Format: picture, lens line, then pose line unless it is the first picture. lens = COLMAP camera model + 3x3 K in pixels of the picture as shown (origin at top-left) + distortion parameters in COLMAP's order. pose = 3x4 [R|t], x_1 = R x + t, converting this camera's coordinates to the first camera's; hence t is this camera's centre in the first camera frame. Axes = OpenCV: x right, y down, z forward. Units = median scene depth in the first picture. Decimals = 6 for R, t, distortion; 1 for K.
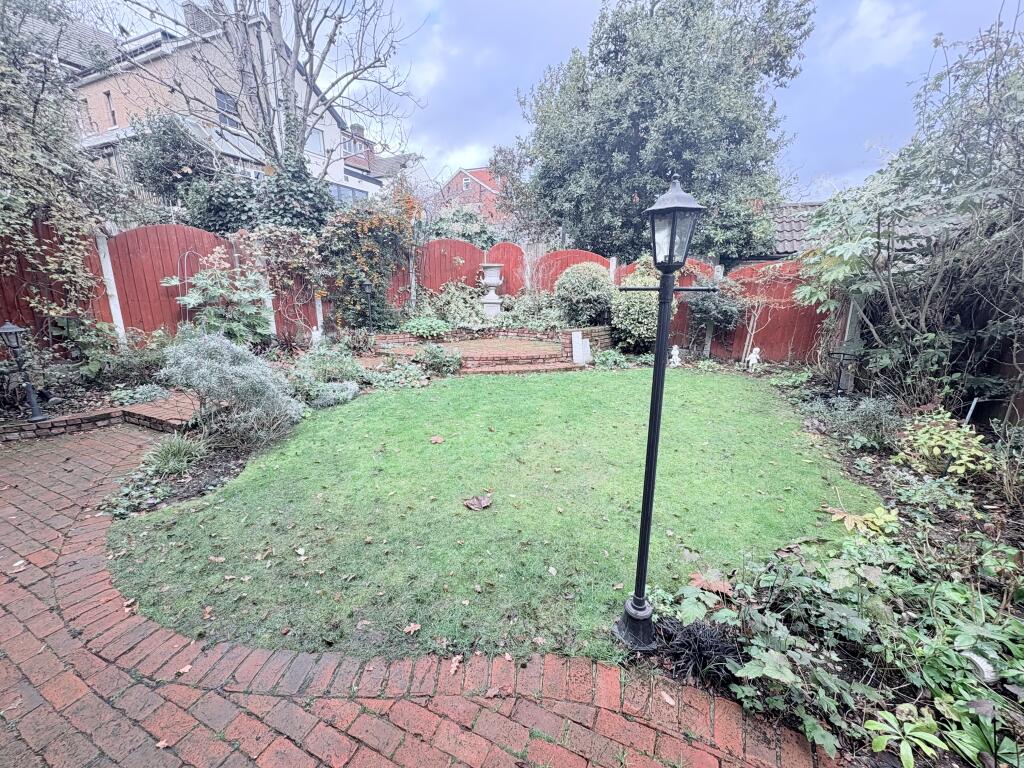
lens RADIAL K [[405.4, 0, 510.0], [0, 405.4, 382.6], [0, 0, 1]] dist [0.002660, 0.000323]
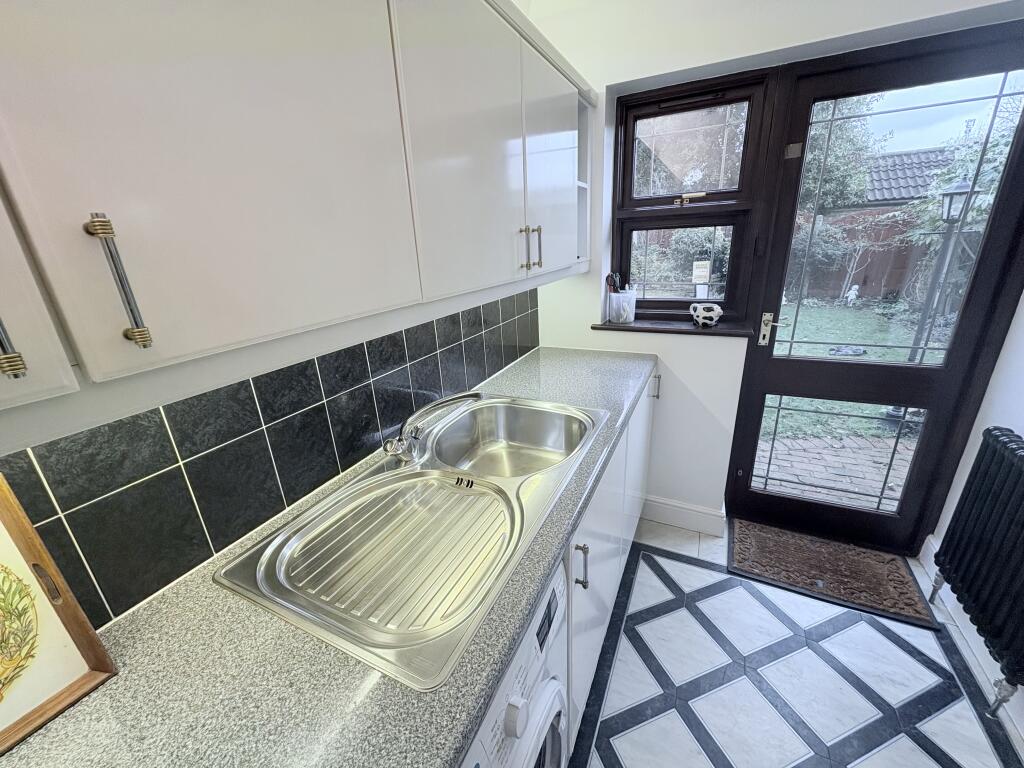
lens RADIAL K [[406.7, 0, 511.6], [0, 406.7, 383.7], [0, 0, 1]] dist [0.001993, 0.000089]
pose [[0.998590, -0.034630, -0.040224, -0.351784], [0.037979, 0.995596, 0.085713, 0.059351], [0.037078, -0.087120, 0.995508, -0.244184]]
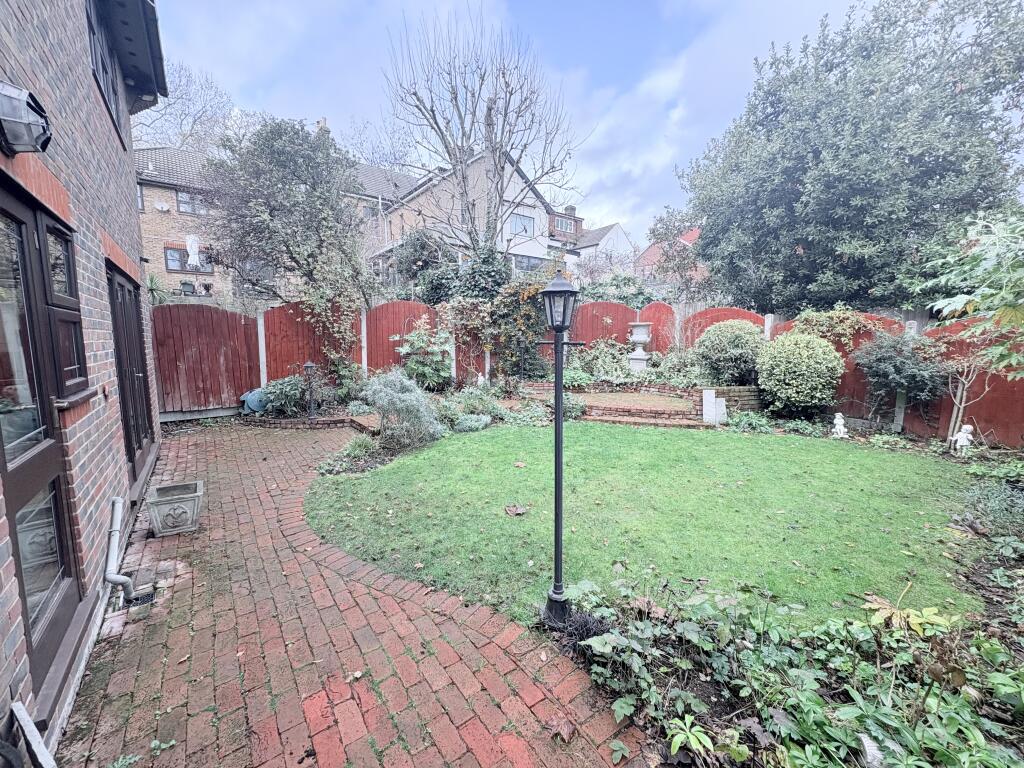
lens RADIAL K [[406.7, 0, 511.6], [0, 406.7, 383.7], [0, 0, 1]] dist [0.001993, 0.000089]
pose [[0.882523, 0.055199, -0.467019, 0.200802], [-0.117712, 0.987403, -0.105736, 0.018622], [0.455299, 0.148288, 0.877903, -0.069864]]
